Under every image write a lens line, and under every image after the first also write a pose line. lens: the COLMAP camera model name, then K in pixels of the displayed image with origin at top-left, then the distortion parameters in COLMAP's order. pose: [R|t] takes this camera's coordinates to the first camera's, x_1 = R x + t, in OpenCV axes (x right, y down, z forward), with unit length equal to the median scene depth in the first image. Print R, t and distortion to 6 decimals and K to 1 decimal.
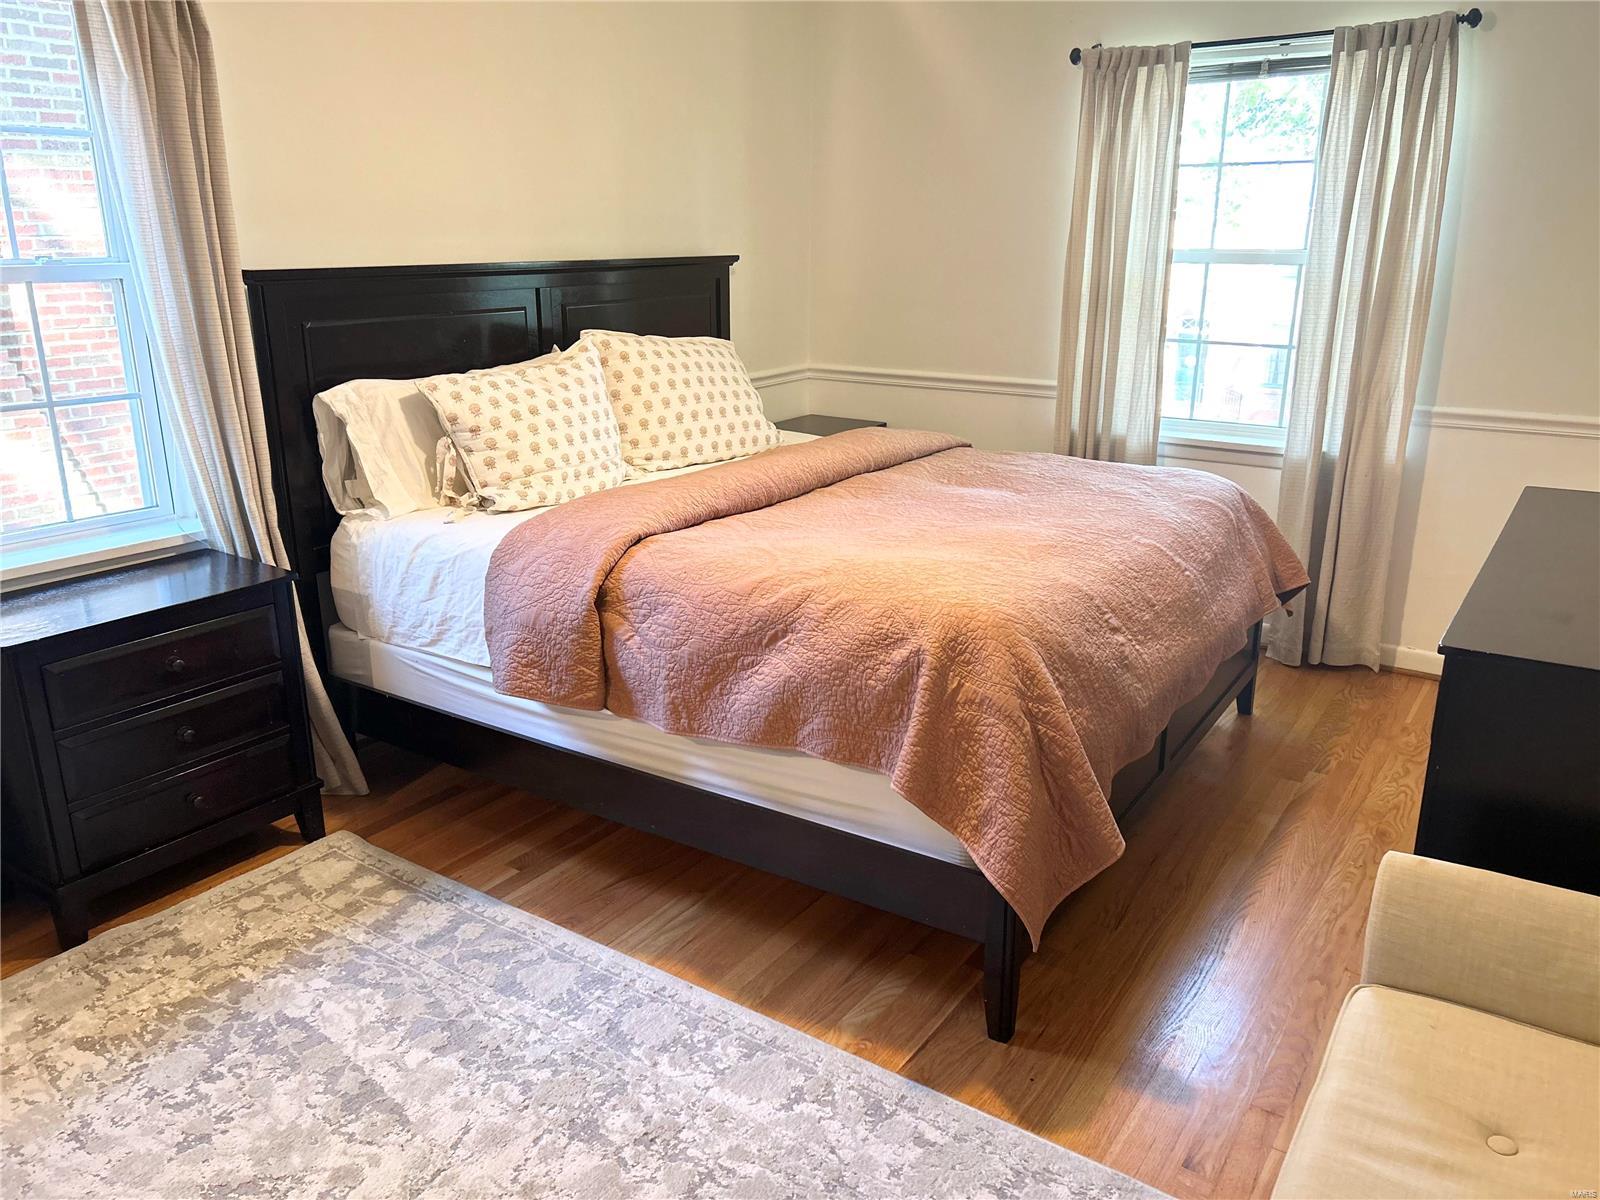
lens RADIAL K [[1221.1, 0, 804.7], [0, 1221.1, 599.1], [0, 0, 1]] dist [0.075914, -0.067768]
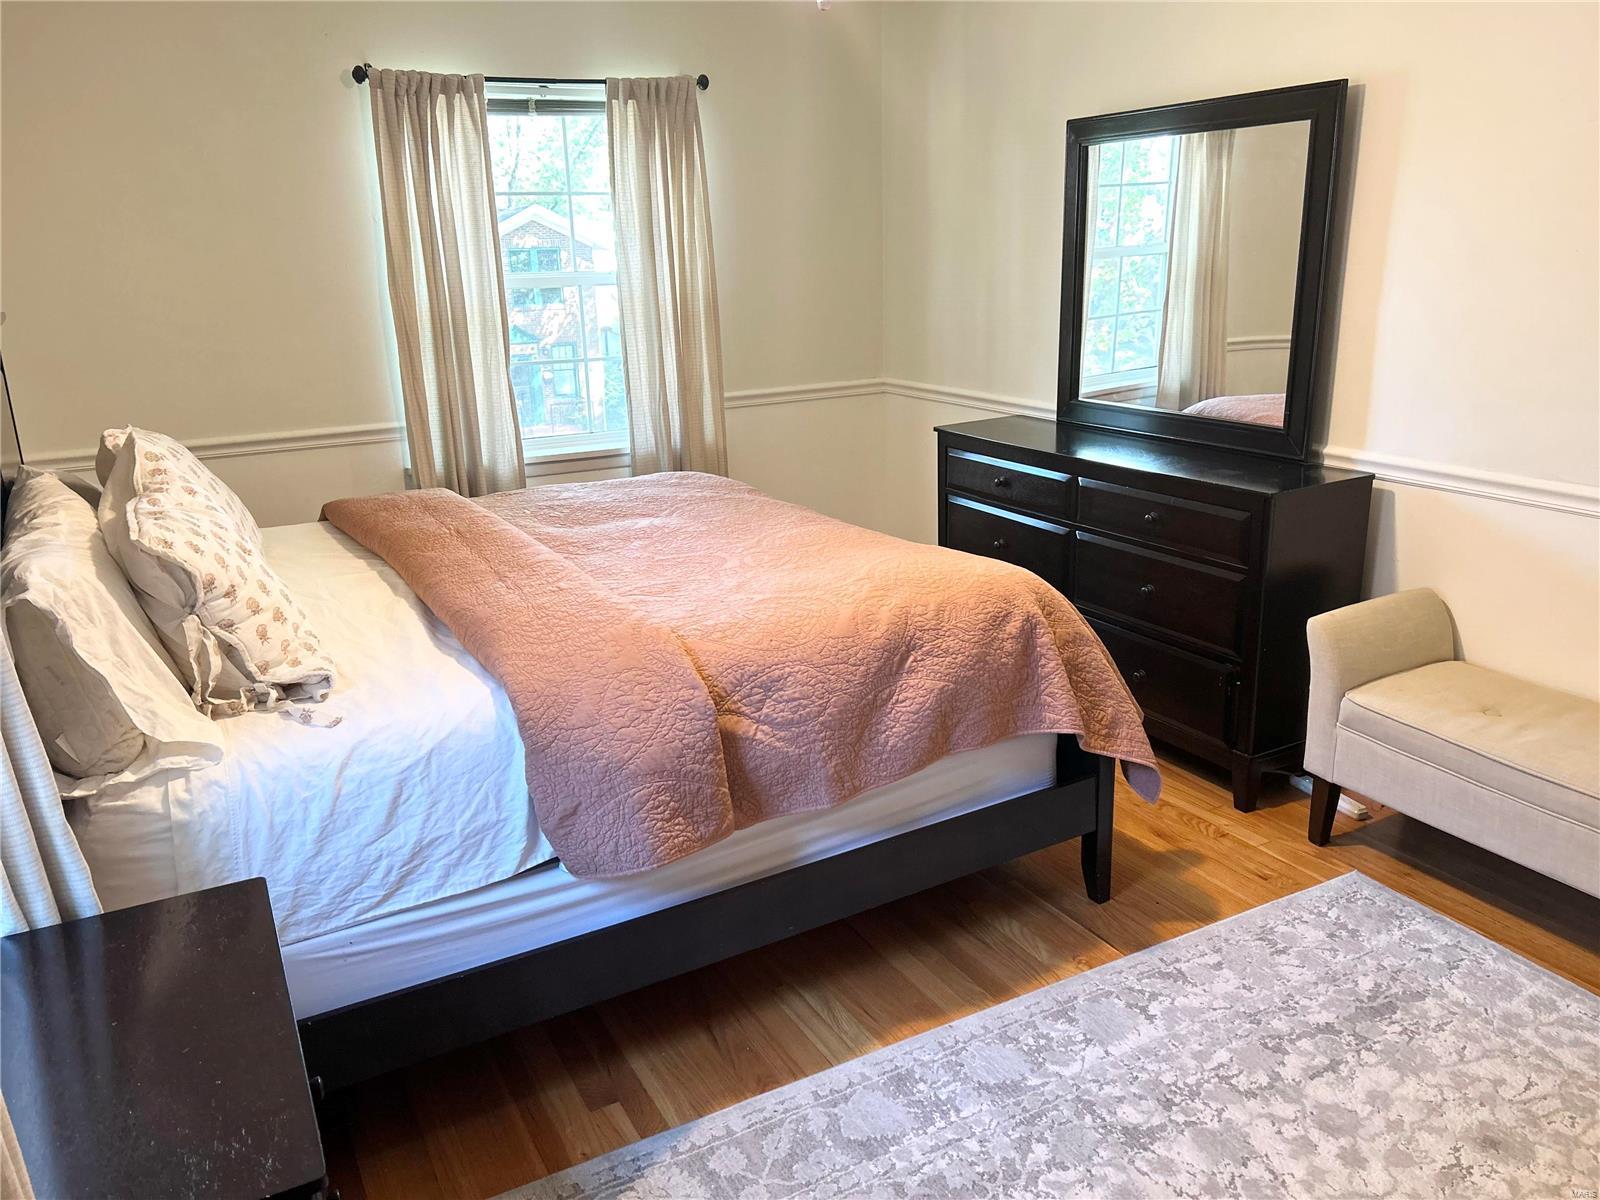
lens RADIAL K [[1221.1, 0, 804.7], [0, 1221.1, 599.1], [0, 0, 1]] dist [0.075914, -0.067768]
pose [[0.456242, -0.271987, 0.847270, -0.744743], [0.287620, 0.946109, 0.148836, -0.157224], [-0.842091, 0.175787, 0.509884, 0.450666]]
